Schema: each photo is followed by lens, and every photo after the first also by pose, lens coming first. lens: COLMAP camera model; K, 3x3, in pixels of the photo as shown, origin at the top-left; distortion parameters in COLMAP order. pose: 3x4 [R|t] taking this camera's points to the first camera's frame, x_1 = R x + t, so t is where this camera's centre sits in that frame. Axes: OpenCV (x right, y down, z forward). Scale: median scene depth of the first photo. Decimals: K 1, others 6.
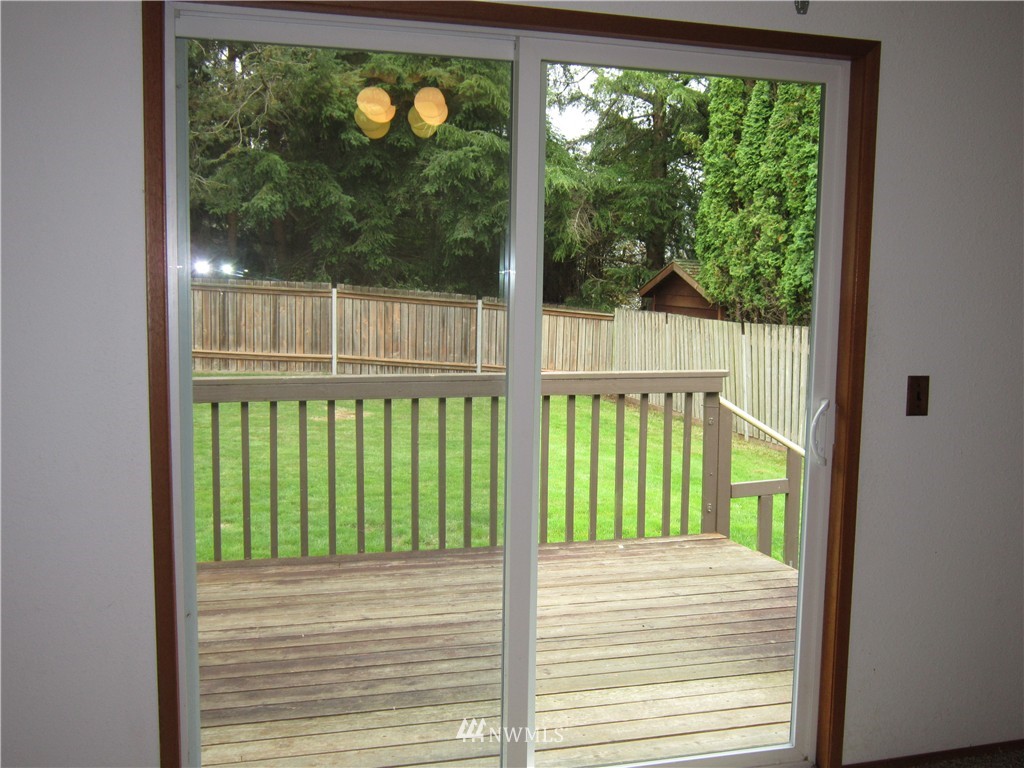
lens RADIAL K [[1074.1, 0, 512.0], [0, 1074.1, 384.0], [0, 0, 1]] dist [-0.070691, 0.006555]
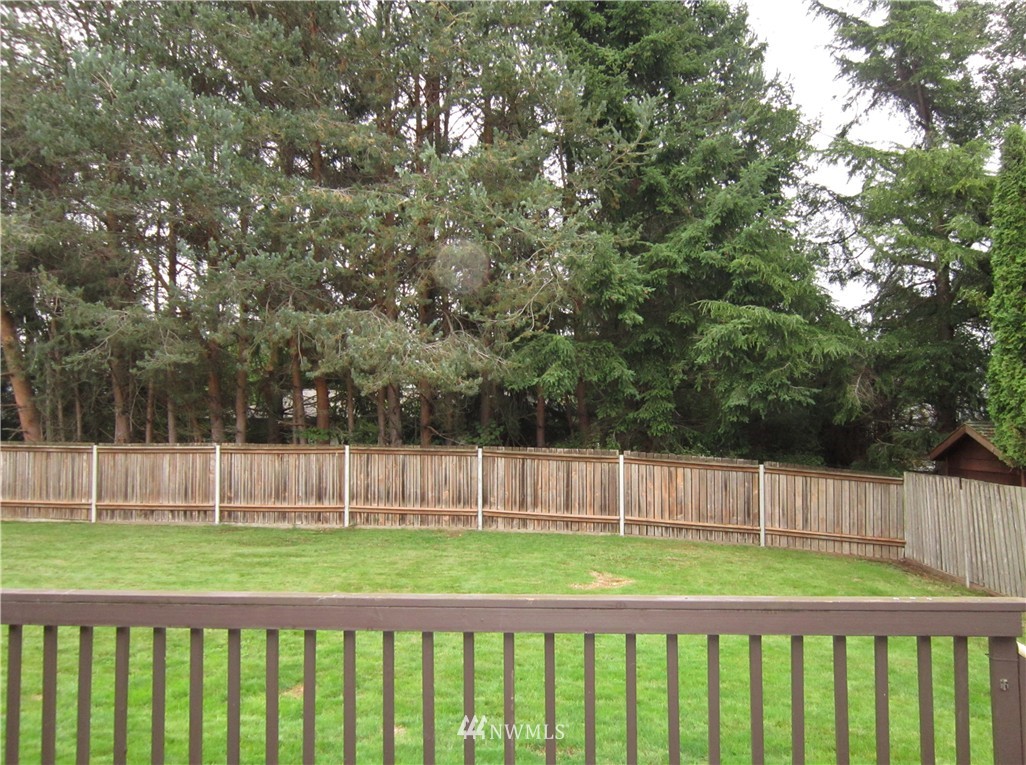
lens RADIAL K [[878.7, 0, 513.3], [0, 878.7, 364.5], [0, 0, 1]] dist [0.006205, -0.001448]
pose [[0.942930, -0.043500, -0.330138, 0.030339], [-0.019089, 0.982739, -0.184011, -0.012862], [0.332444, 0.179811, 0.925824, 0.118561]]
